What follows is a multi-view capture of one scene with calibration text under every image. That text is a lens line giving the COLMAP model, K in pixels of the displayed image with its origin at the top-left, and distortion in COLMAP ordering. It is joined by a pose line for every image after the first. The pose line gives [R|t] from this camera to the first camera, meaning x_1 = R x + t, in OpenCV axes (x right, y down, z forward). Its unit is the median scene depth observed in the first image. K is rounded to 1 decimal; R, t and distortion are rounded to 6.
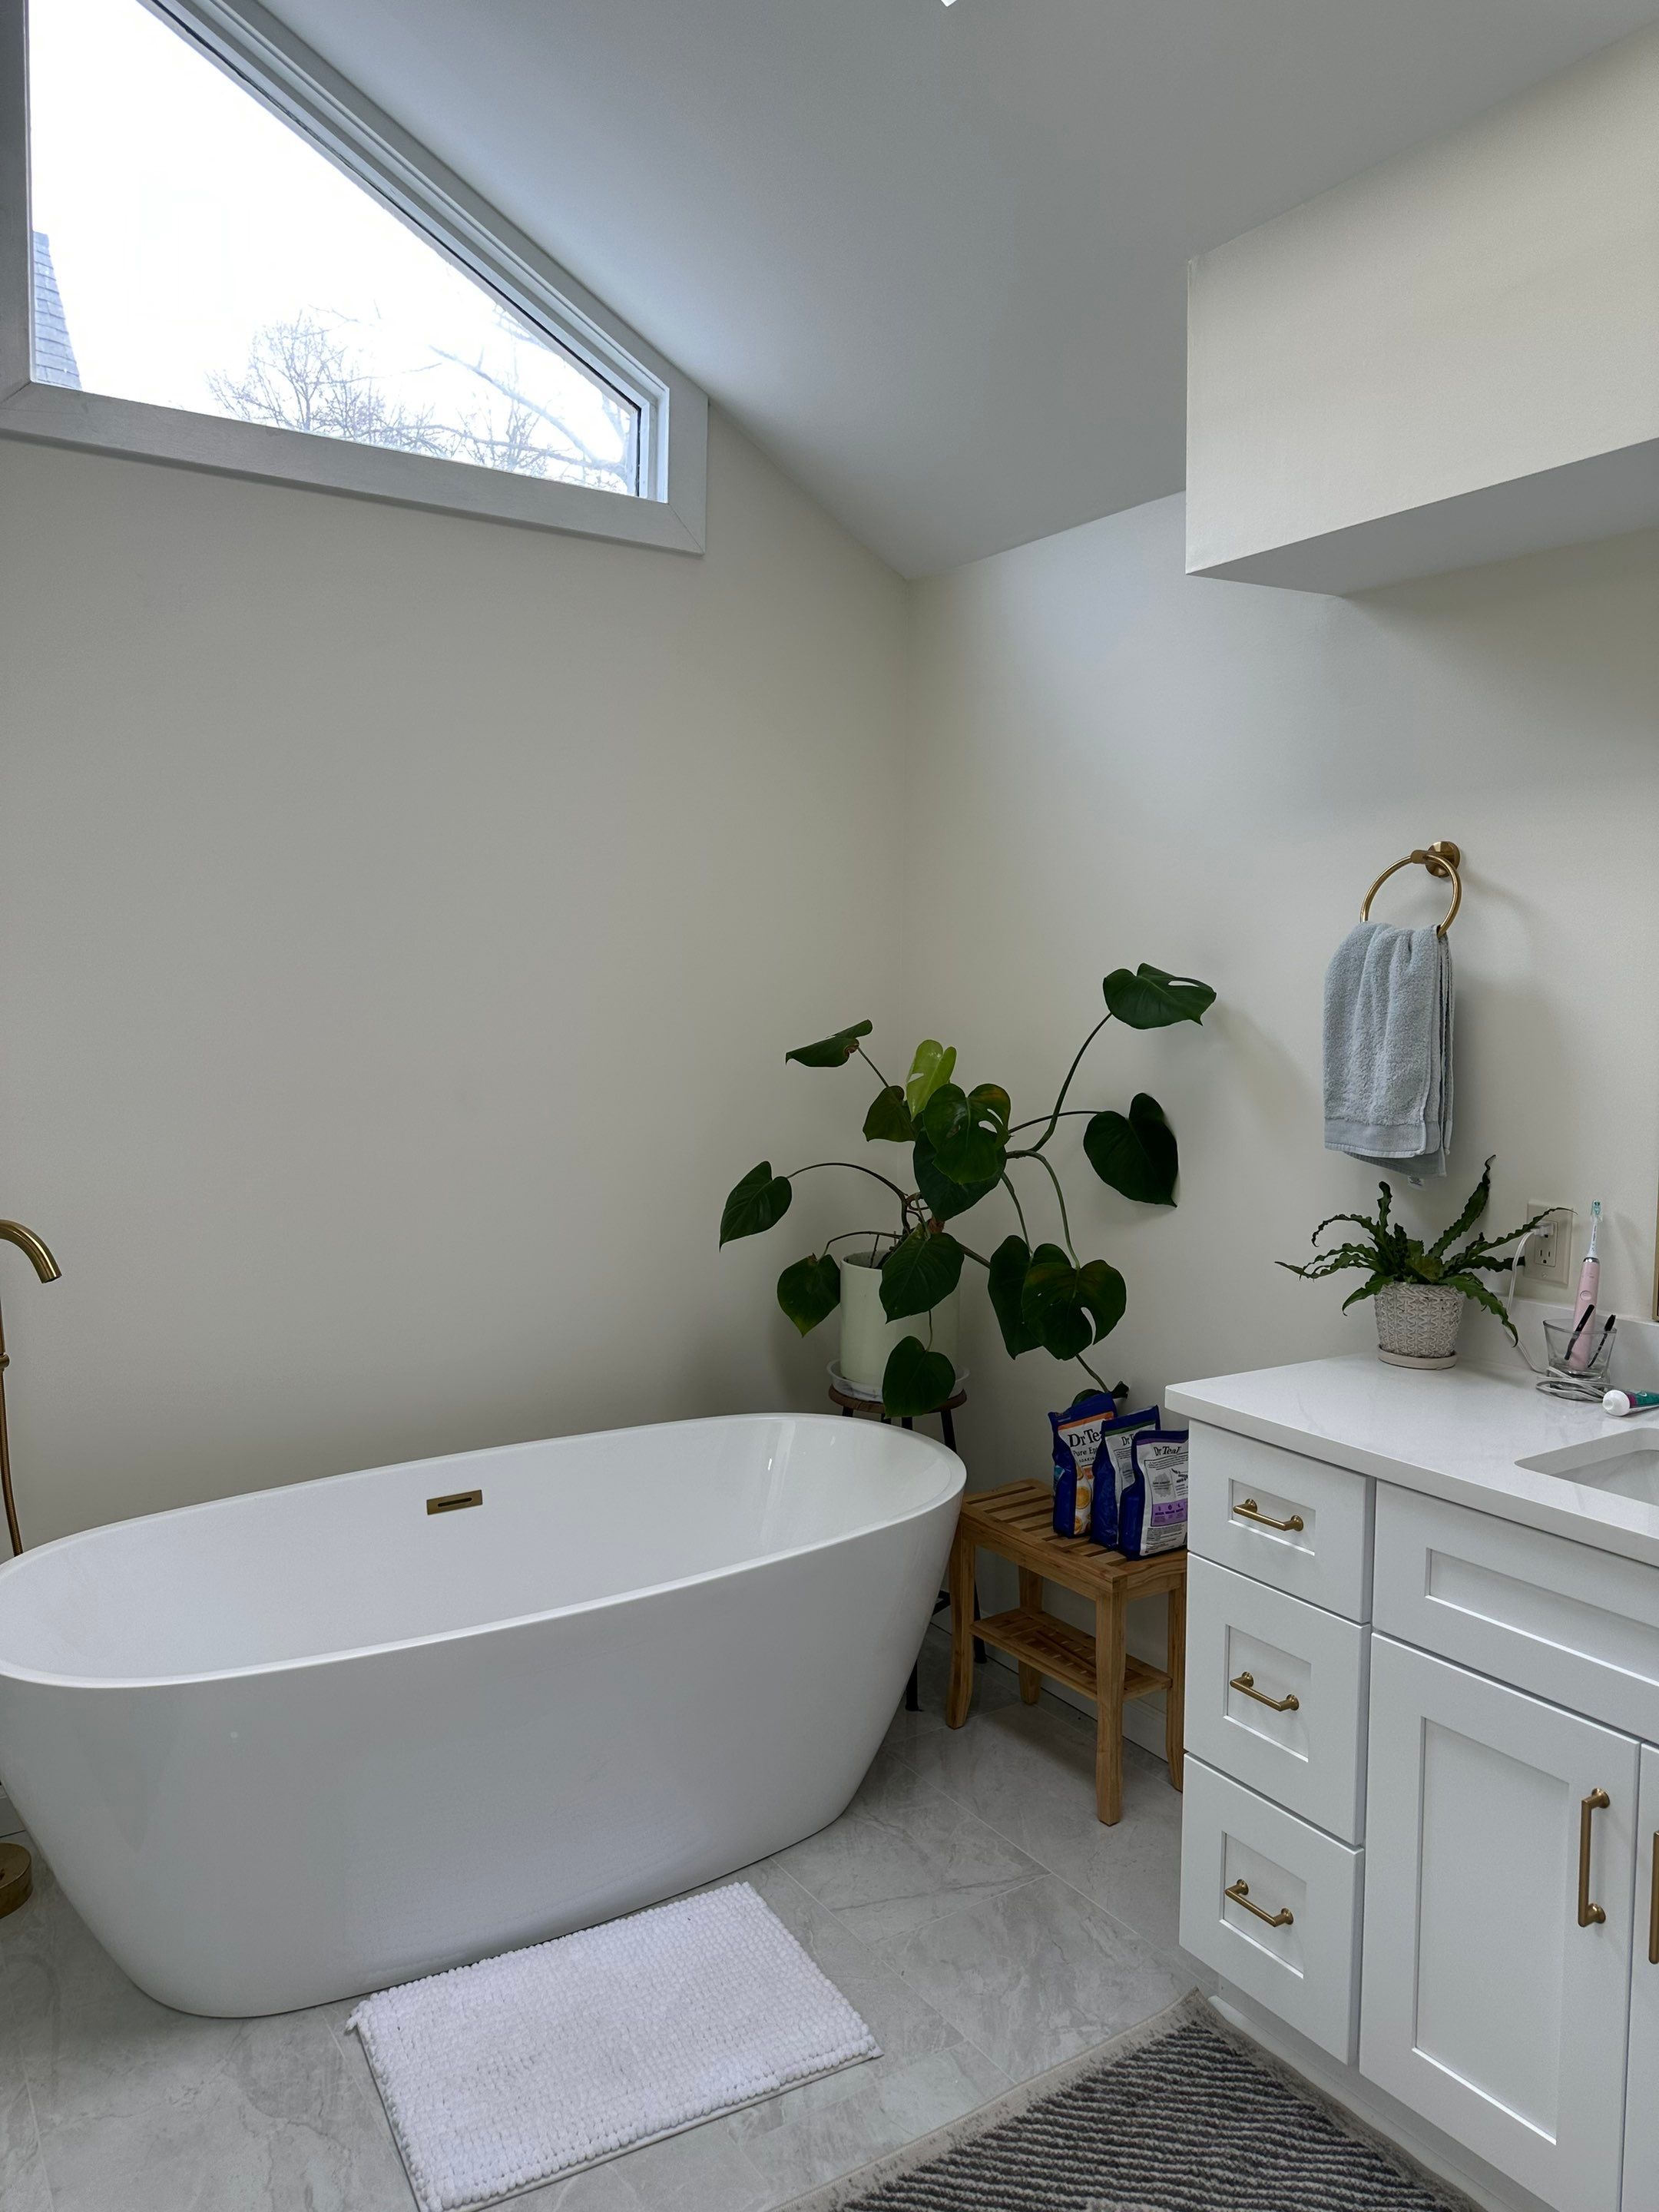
lens RADIAL K [[1569.8, 0, 825.8], [0, 1569.8, 1101.4], [0, 0, 1]] dist [0.003434, -0.010127]
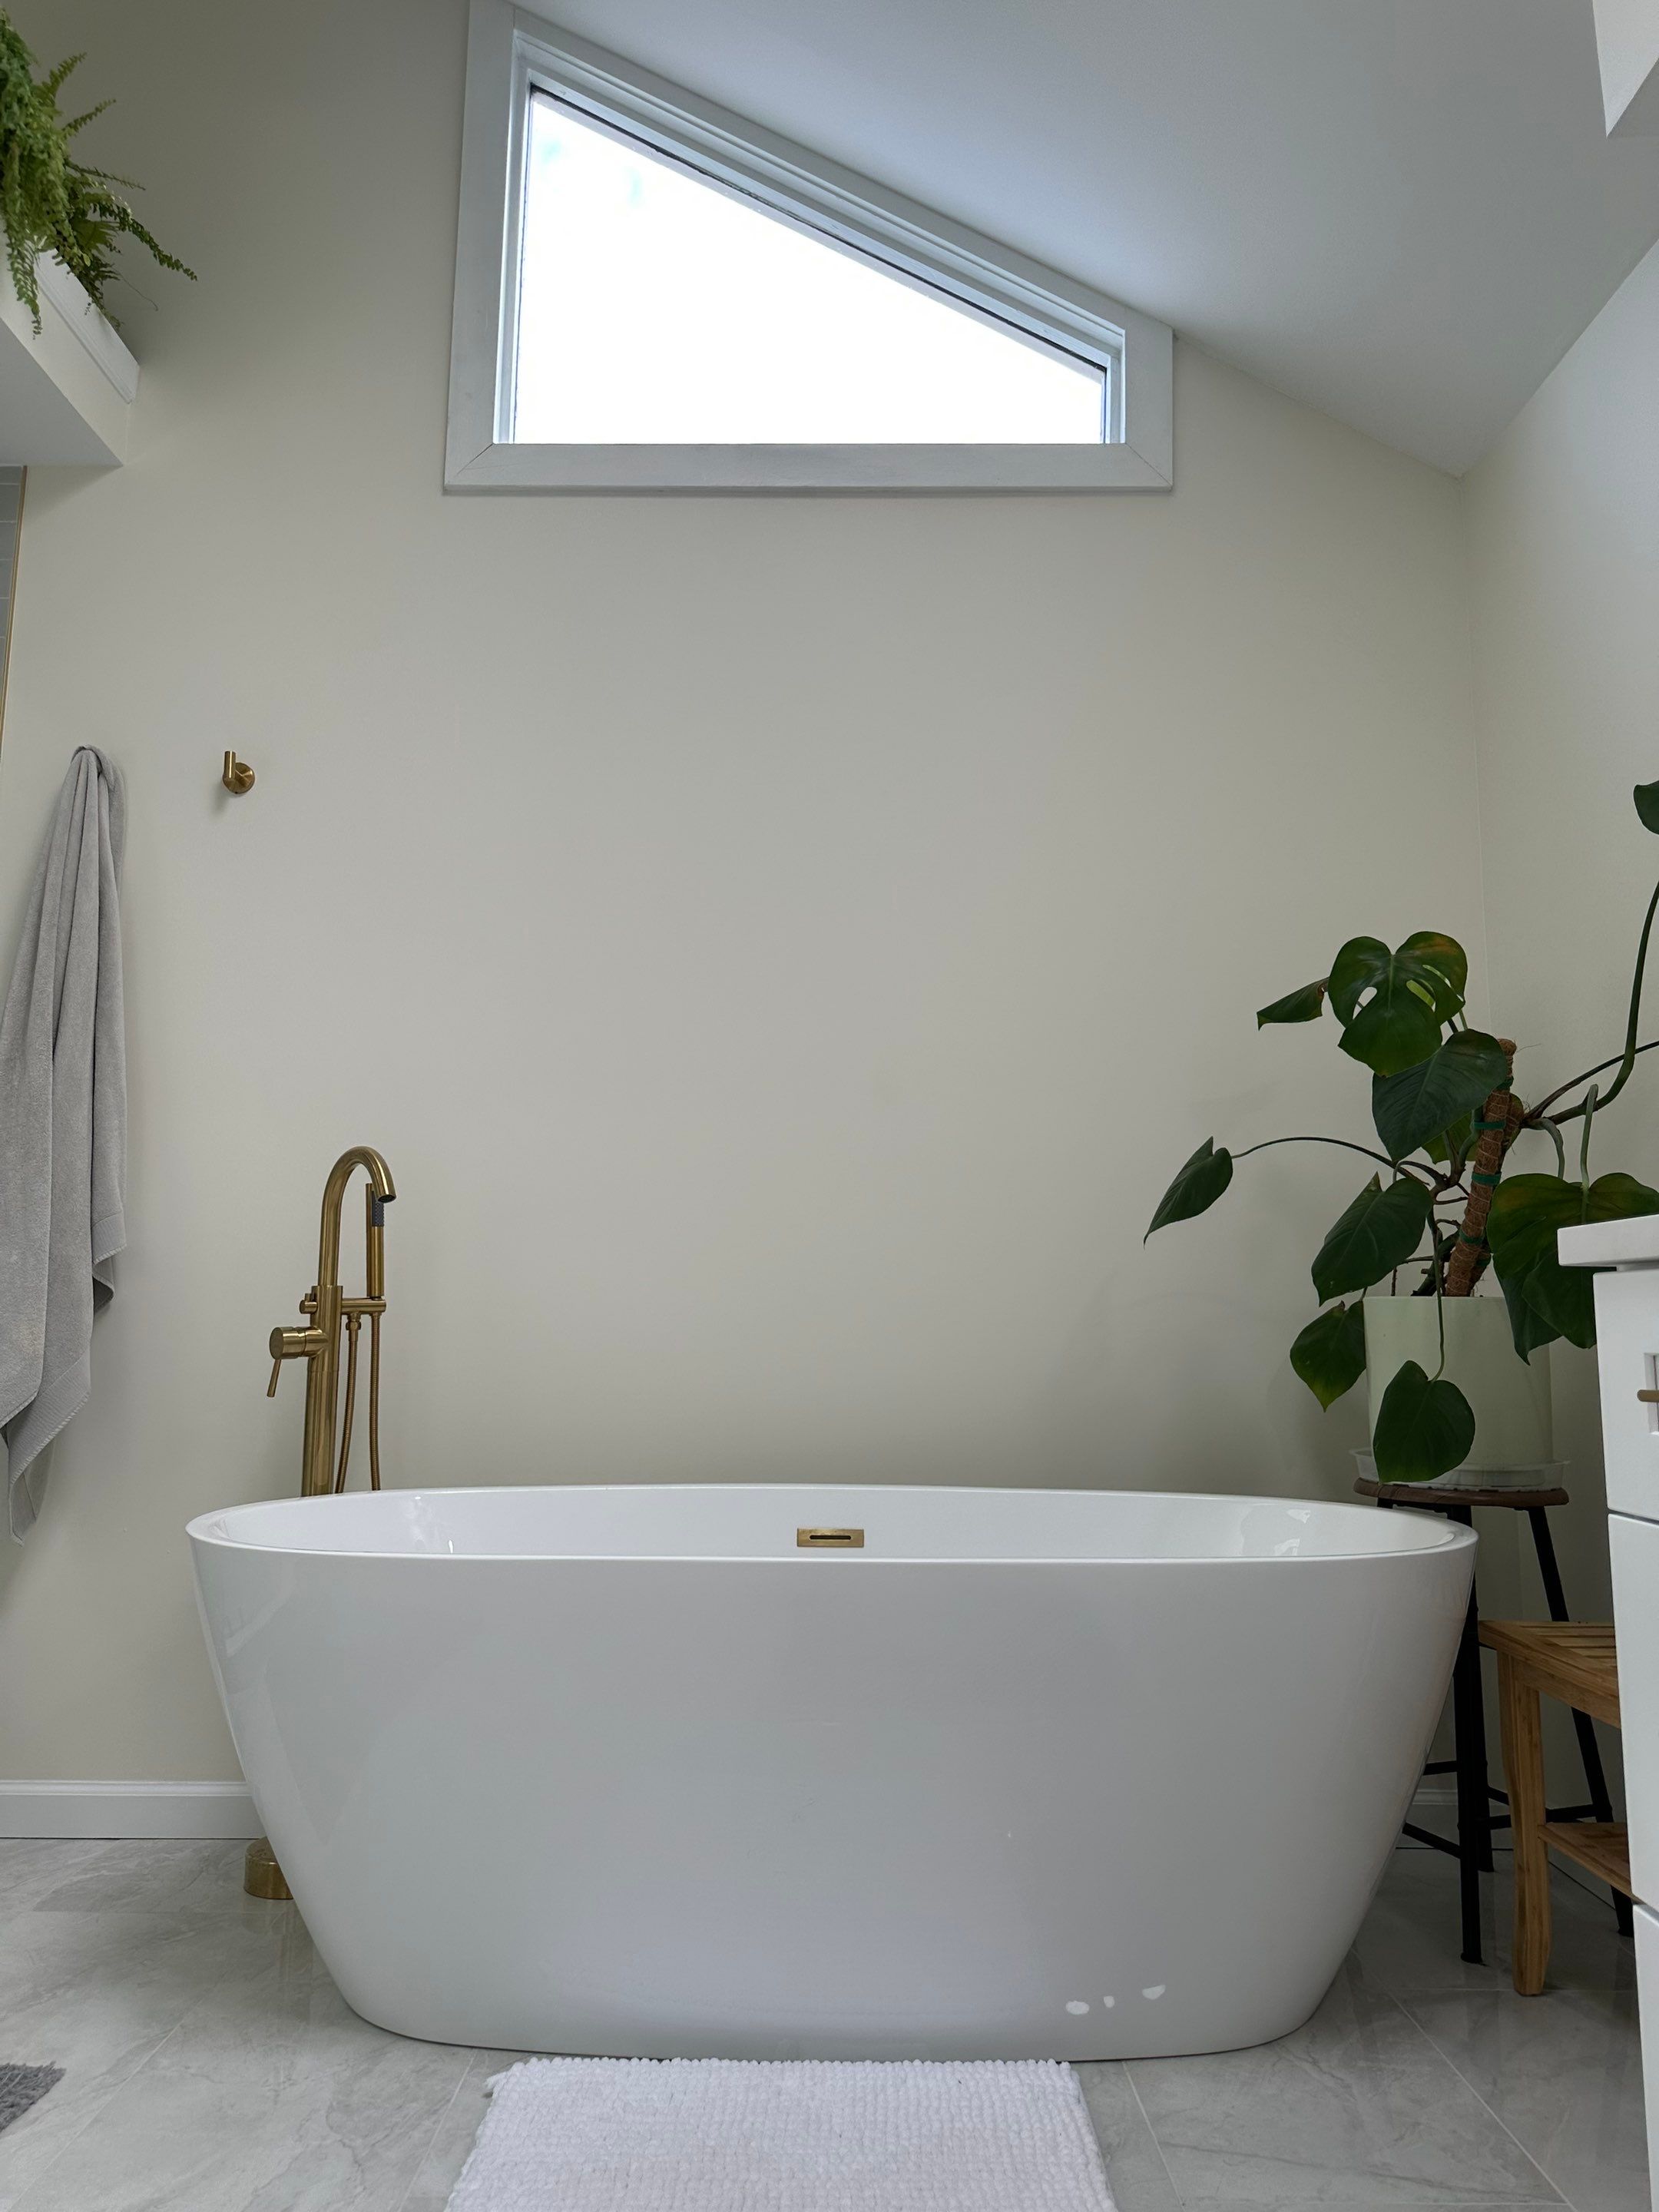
lens RADIAL K [[1575.9, 0, 819.3], [0, 1575.9, 1105.2], [0, 0, 1]] dist [-0.004844, -0.004581]
pose [[0.832202, -0.082151, -0.548354, 0.247811], [-0.043070, 0.976398, -0.211642, 0.215948], [0.552798, 0.199747, 0.809021, 0.280880]]
